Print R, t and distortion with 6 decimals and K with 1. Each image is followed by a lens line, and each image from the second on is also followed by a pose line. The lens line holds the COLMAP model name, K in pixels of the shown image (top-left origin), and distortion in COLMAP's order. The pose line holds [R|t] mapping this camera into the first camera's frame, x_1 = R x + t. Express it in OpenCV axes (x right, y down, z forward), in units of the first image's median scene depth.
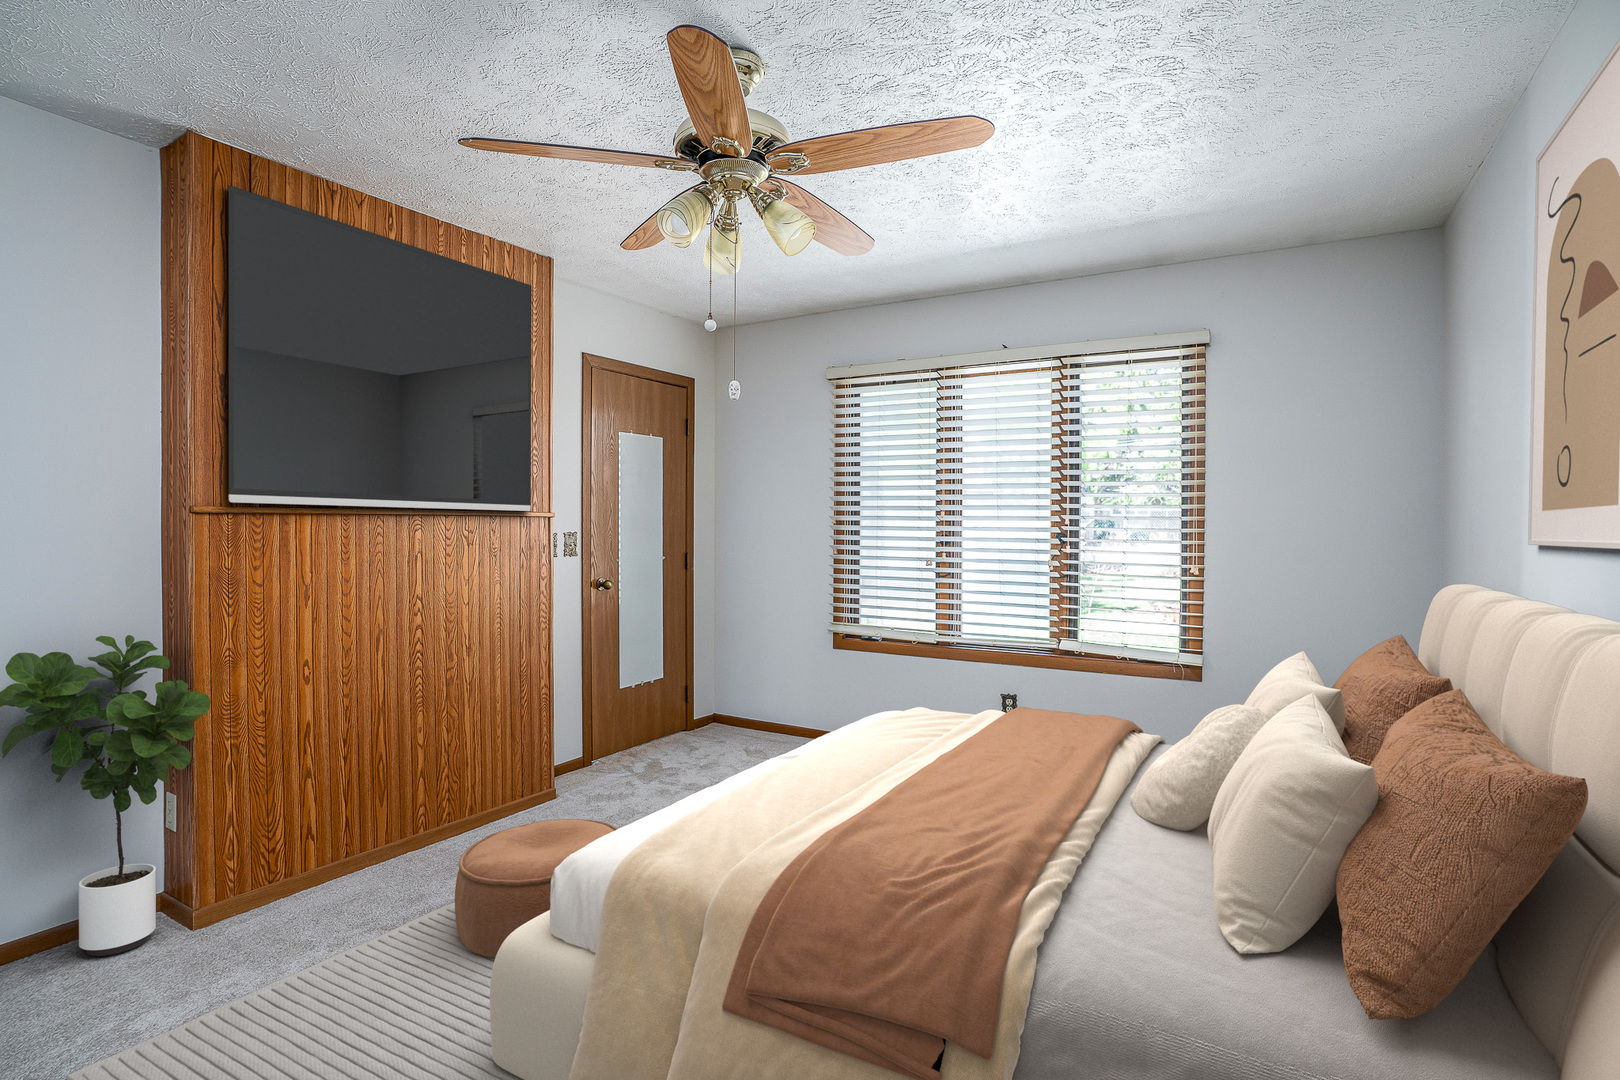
lens RADIAL K [[842.0, 0, 811.9], [0, 842.0, 535.2], [0, 0, 1]] dist [-0.001460, 0.000560]
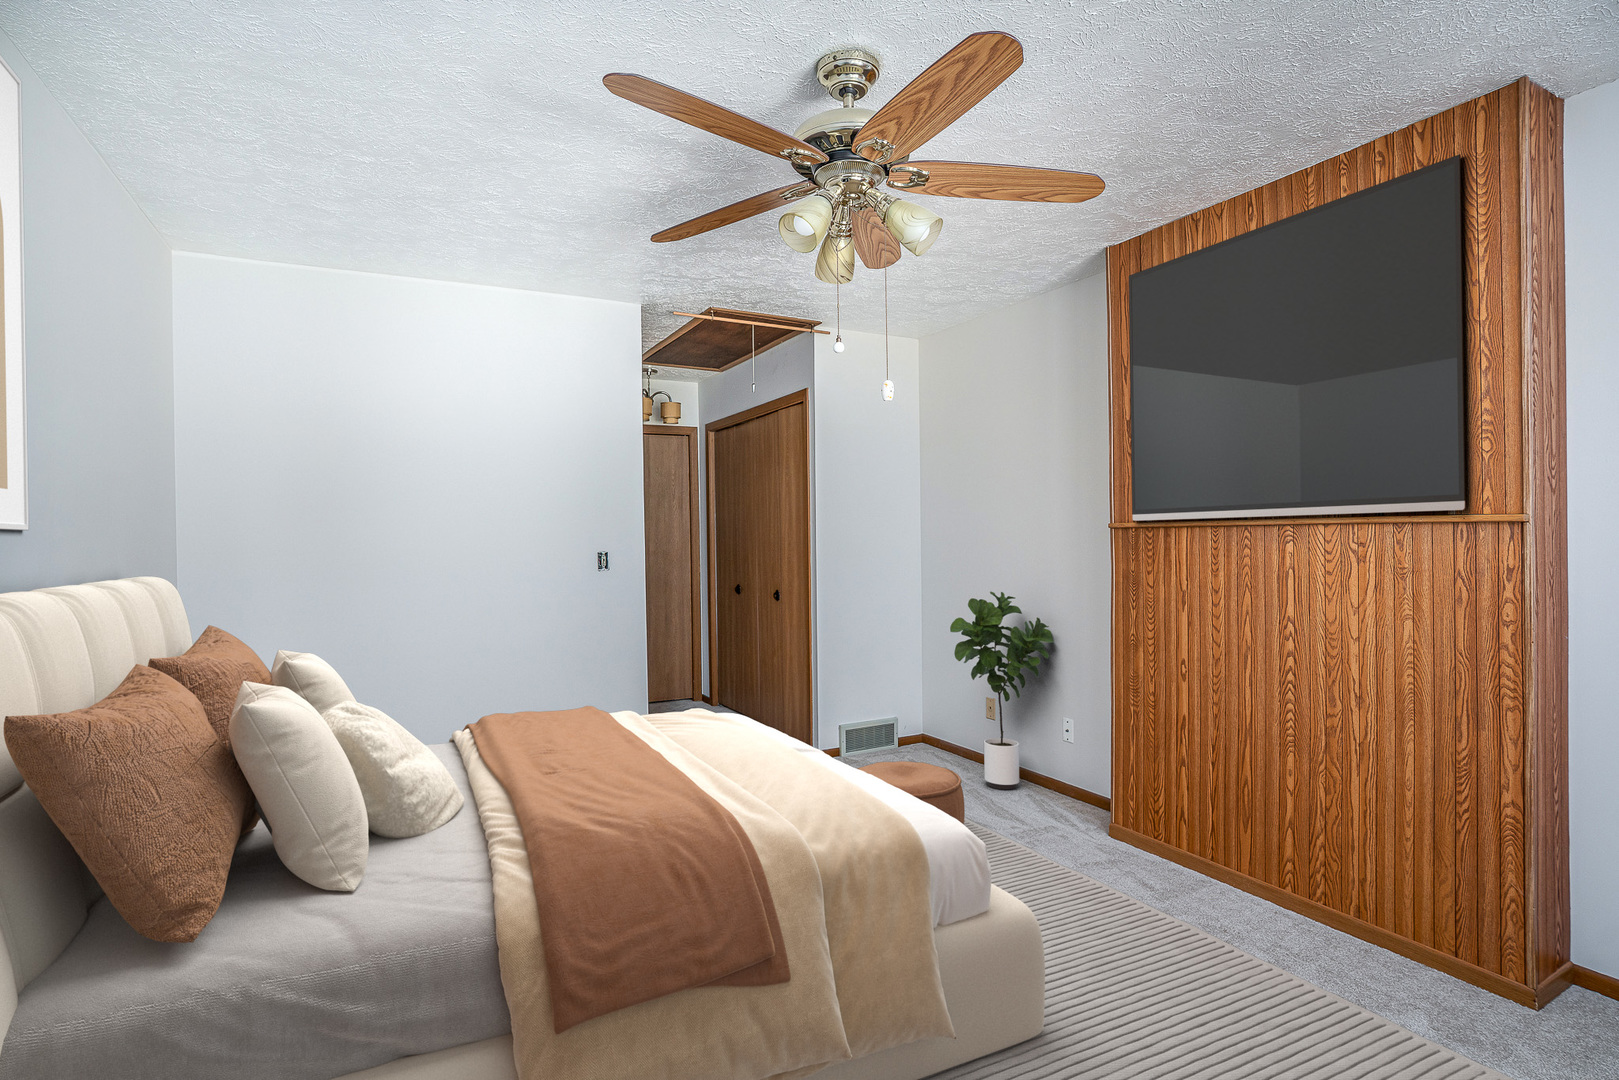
lens RADIAL K [[841.4, 0, 808.8], [0, 841.4, 544.7], [0, 0, 1]] dist [-0.001460, 0.000560]
pose [[-0.540065, 0.008166, -0.841584, 0.546849], [-0.004956, 0.999905, 0.012882, -0.012573], [0.841609, 0.011128, -0.539973, 1.085445]]
